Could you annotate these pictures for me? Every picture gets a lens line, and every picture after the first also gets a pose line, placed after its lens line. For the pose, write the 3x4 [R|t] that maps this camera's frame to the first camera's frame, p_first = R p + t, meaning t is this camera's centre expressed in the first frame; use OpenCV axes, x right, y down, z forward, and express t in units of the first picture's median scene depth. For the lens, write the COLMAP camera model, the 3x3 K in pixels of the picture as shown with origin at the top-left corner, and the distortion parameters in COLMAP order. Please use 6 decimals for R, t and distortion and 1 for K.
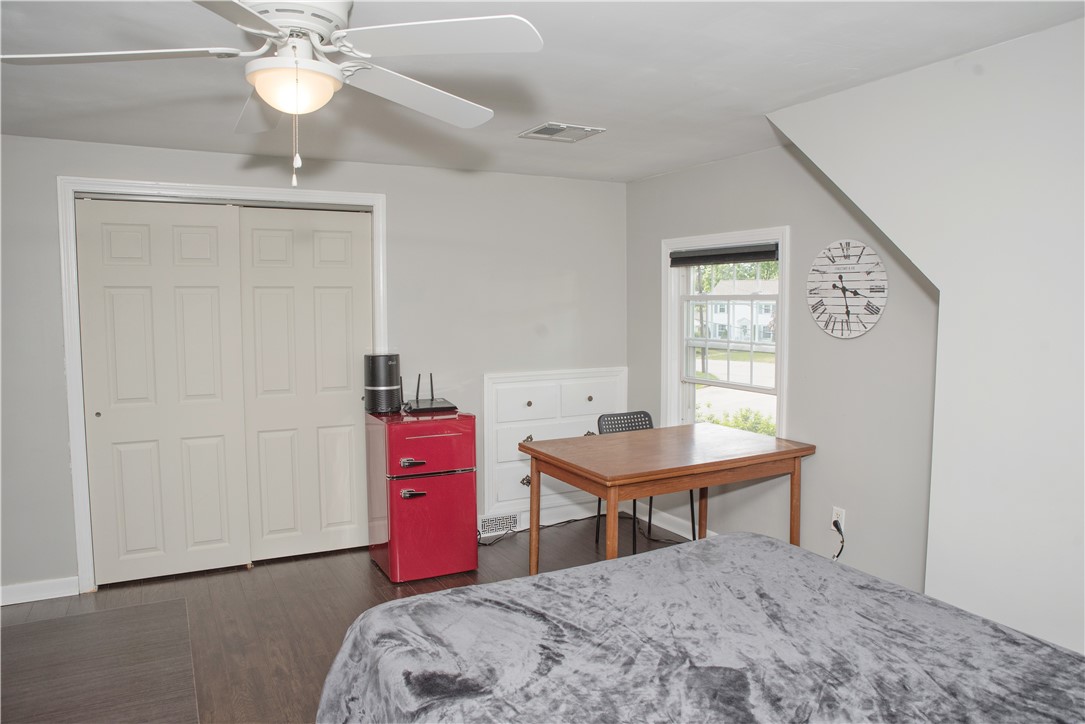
lens RADIAL K [[750.5, 0, 545.1], [0, 750.5, 359.9], [0, 0, 1]] dist [-0.116007, 0.078683]
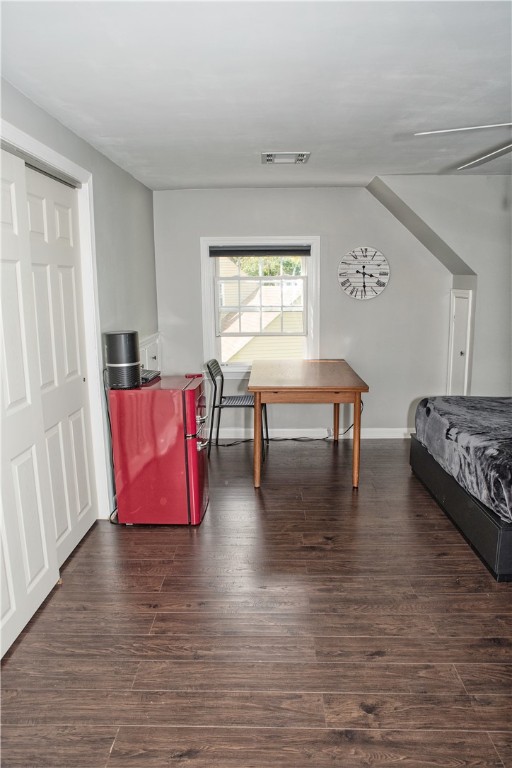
lens RADIAL K [[531.3, 0, 258.7], [0, 531.3, 385.1], [0, 0, 1]] dist [-0.116007, 0.078683]
pose [[0.488290, -0.170521, 0.855859, -0.923825], [0.073691, 0.985278, 0.154264, -0.041883], [-0.869564, -0.012256, 0.493668, 0.562245]]
